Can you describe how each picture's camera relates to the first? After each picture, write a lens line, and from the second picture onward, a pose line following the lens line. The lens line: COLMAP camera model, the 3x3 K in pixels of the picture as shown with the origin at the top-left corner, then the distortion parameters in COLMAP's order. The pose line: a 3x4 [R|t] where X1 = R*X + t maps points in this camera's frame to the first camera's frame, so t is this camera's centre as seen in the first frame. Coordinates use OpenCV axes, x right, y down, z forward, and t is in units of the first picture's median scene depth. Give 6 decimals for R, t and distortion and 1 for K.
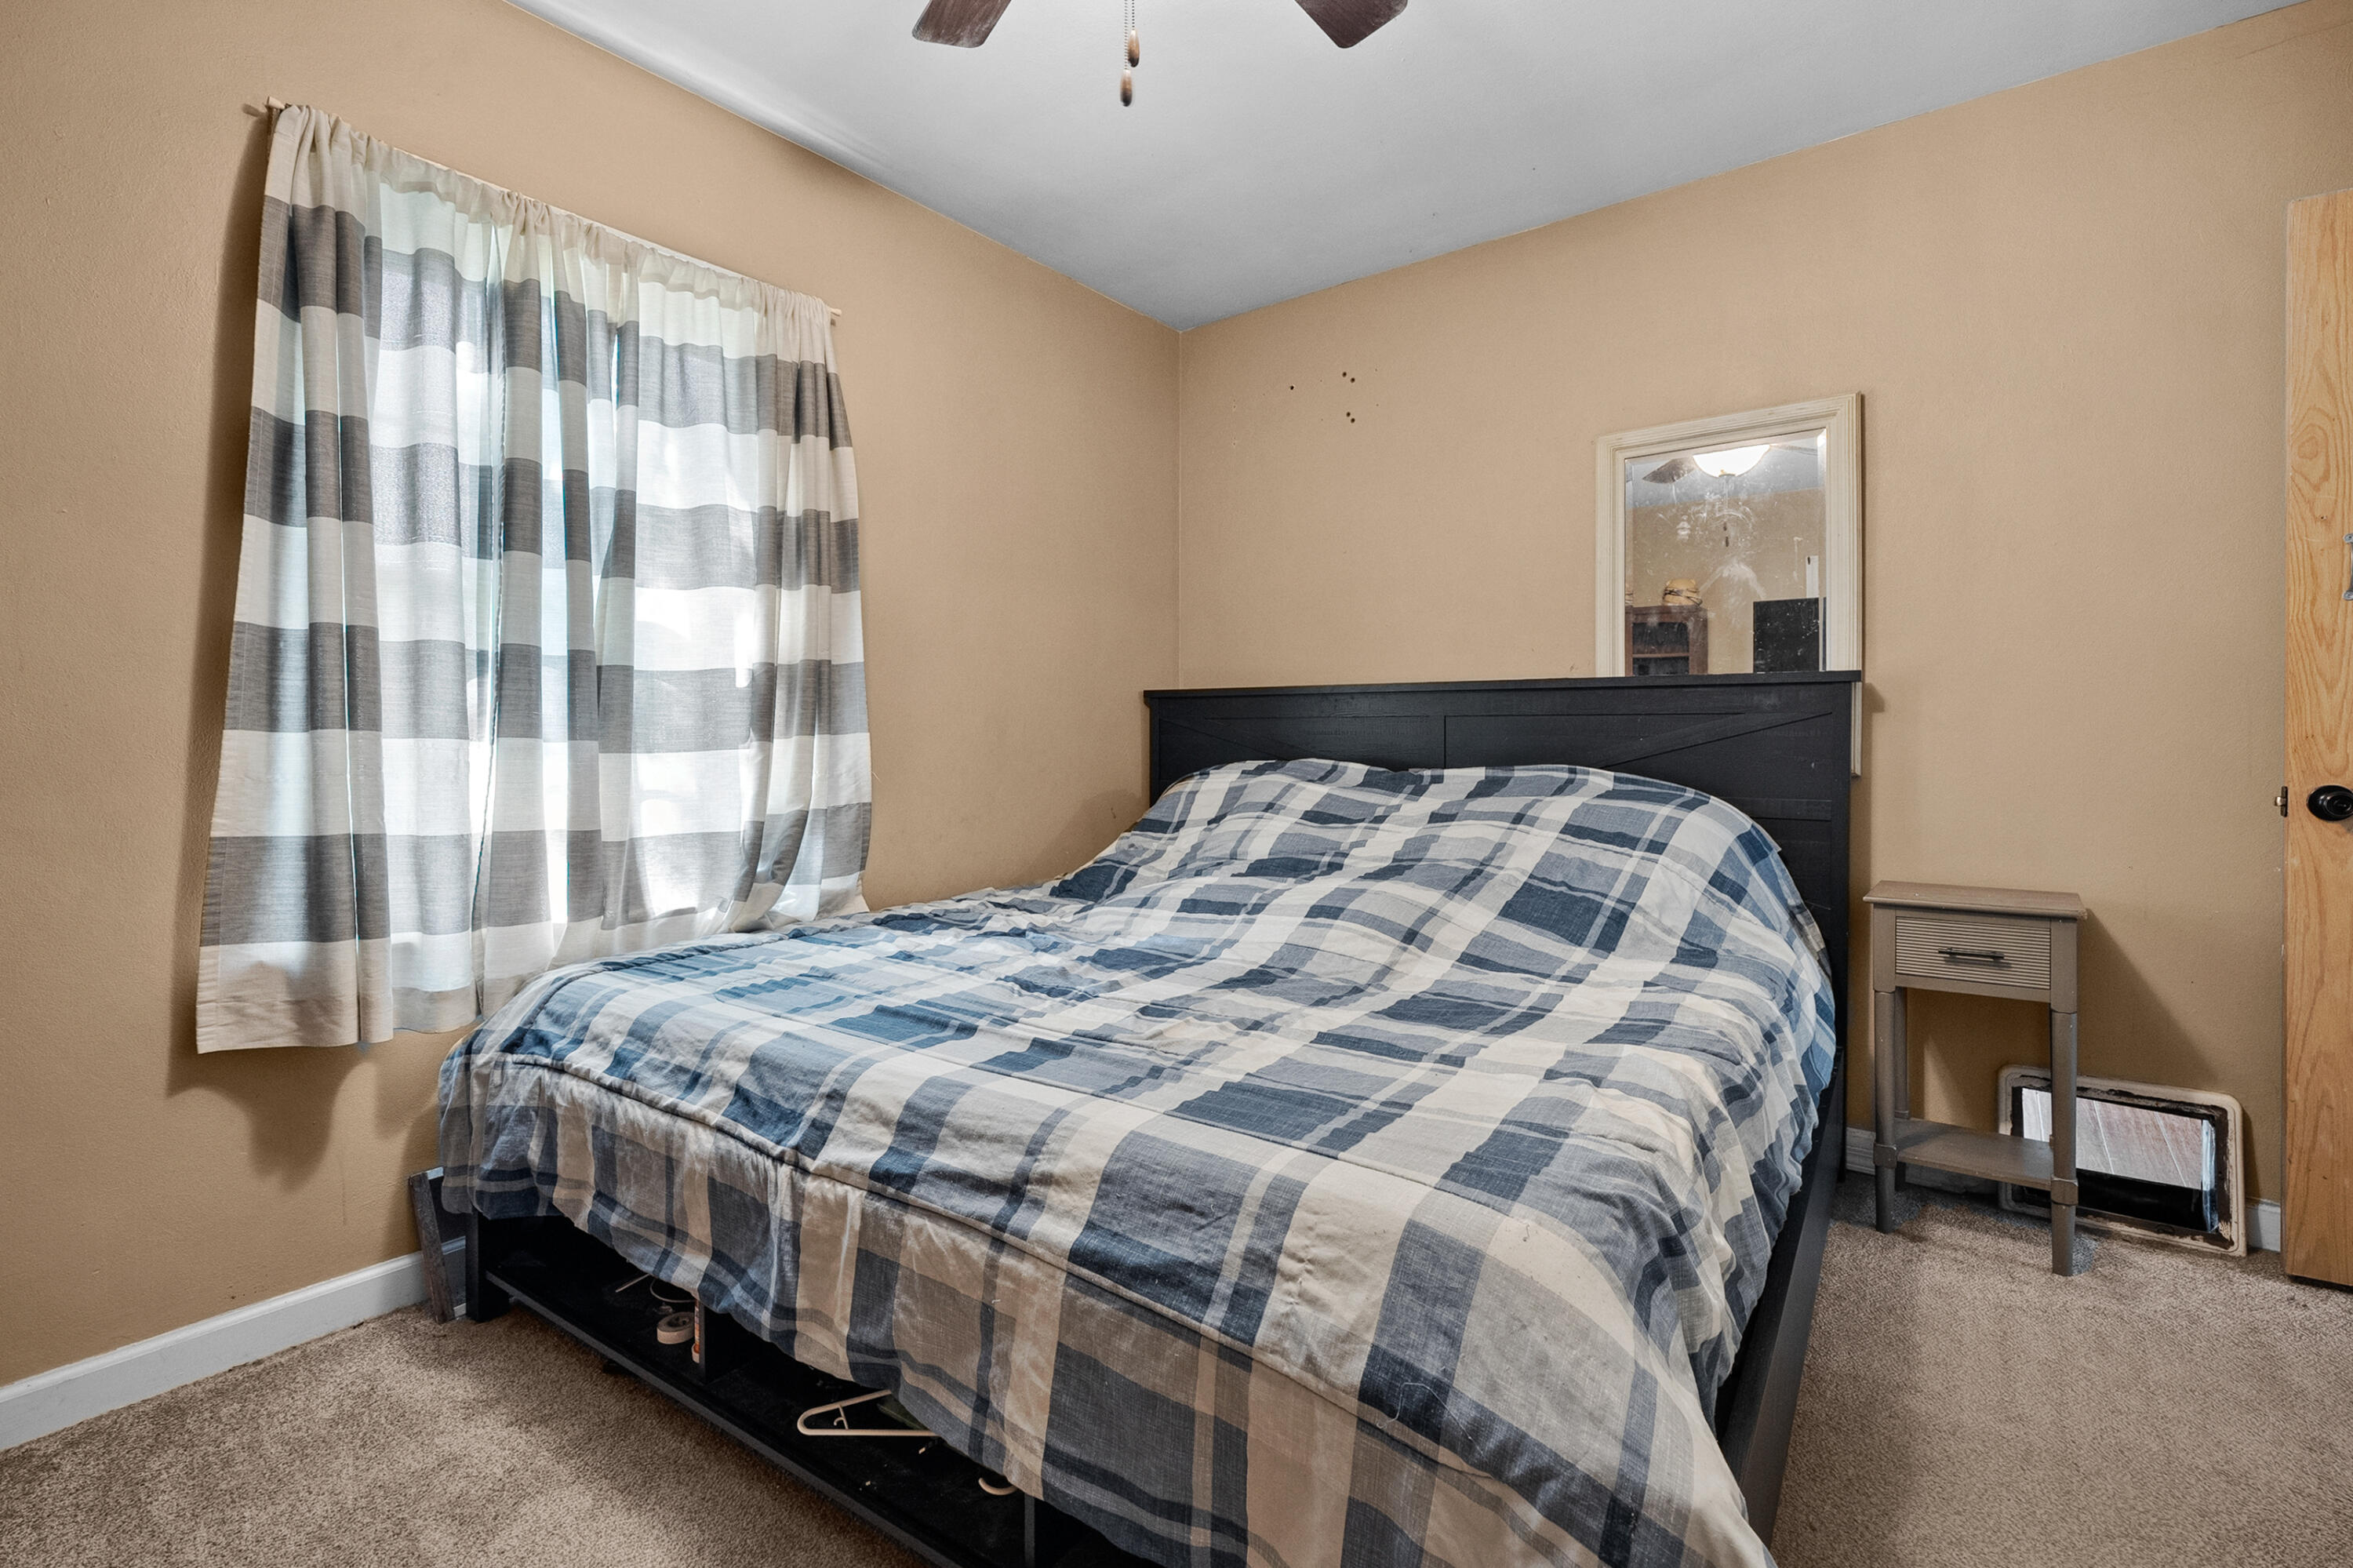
lens RADIAL K [[1078.0, 0, 1178.9], [0, 1078.0, 755.0], [0, 0, 1]] dist [-0.003572, 0.000217]
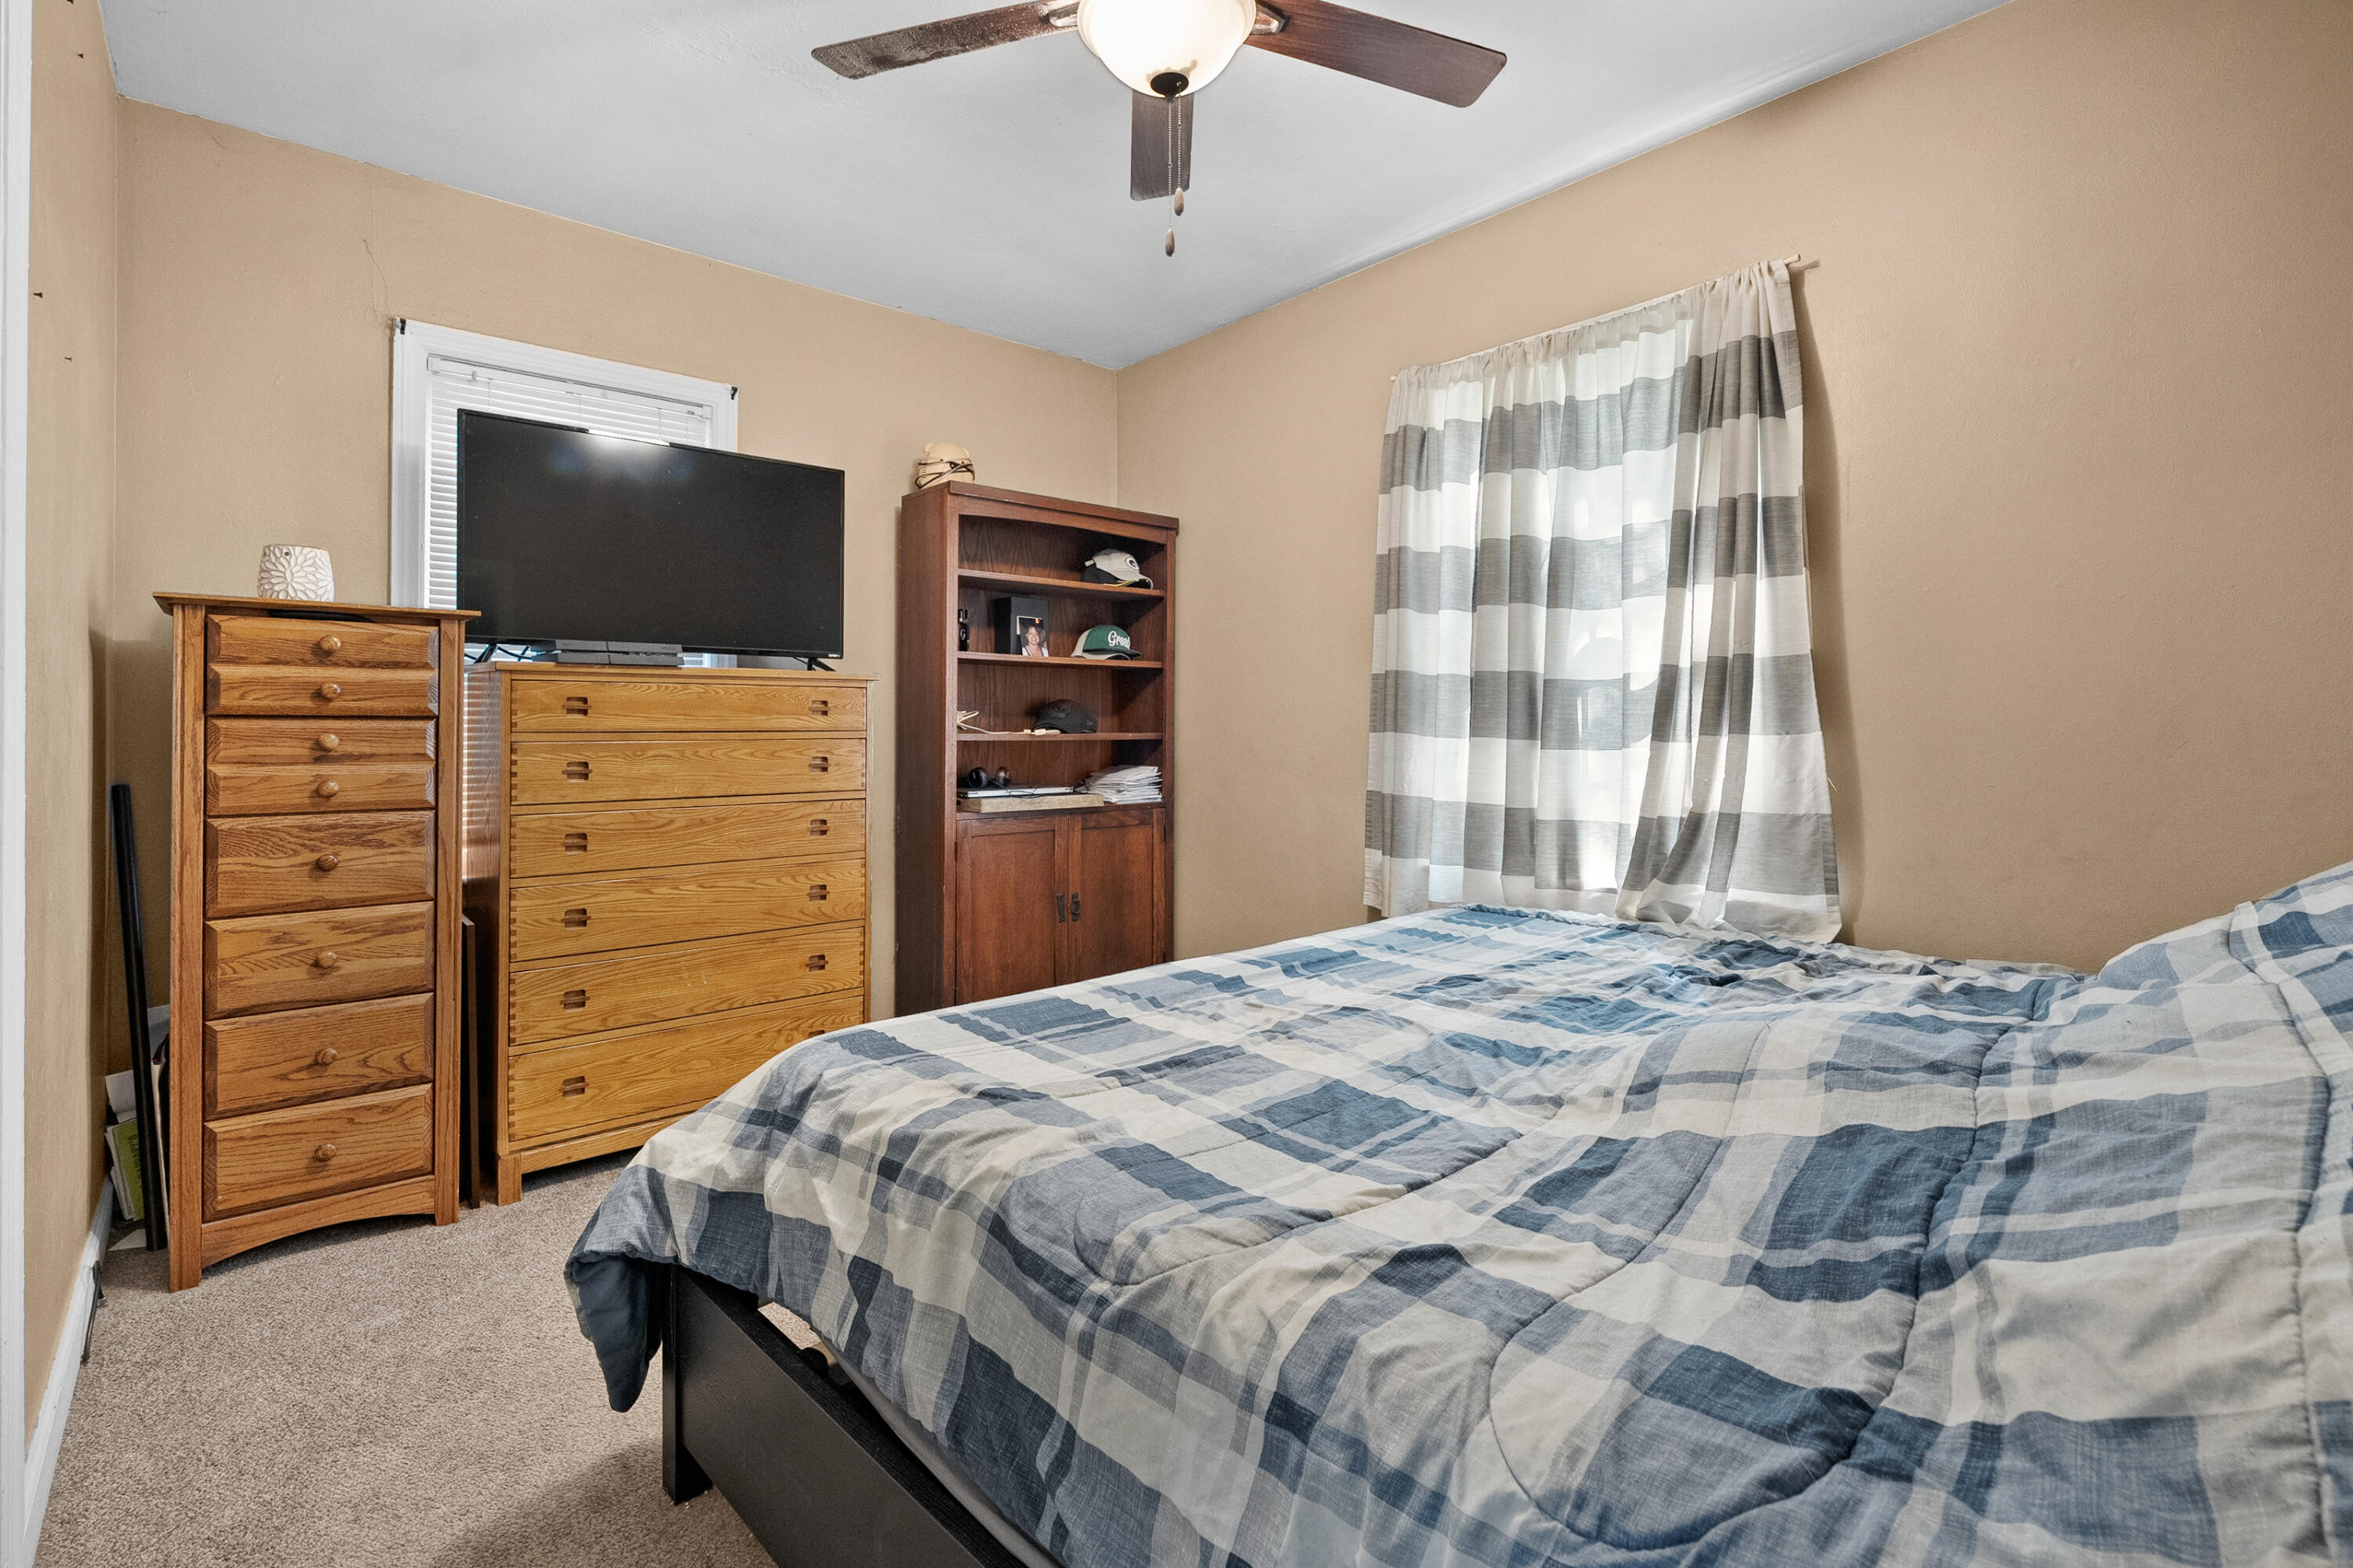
lens RADIAL K [[1111.5, 0, 1176.5], [0, 1111.5, 784.0], [0, 0, 1]] dist [-0.001508, 0.000016]
pose [[-0.189703, 0.022584, -0.981582, 0.804644], [-0.033270, 0.999013, 0.029415, 0.014263], [0.981278, 0.038238, -0.188764, 0.792731]]
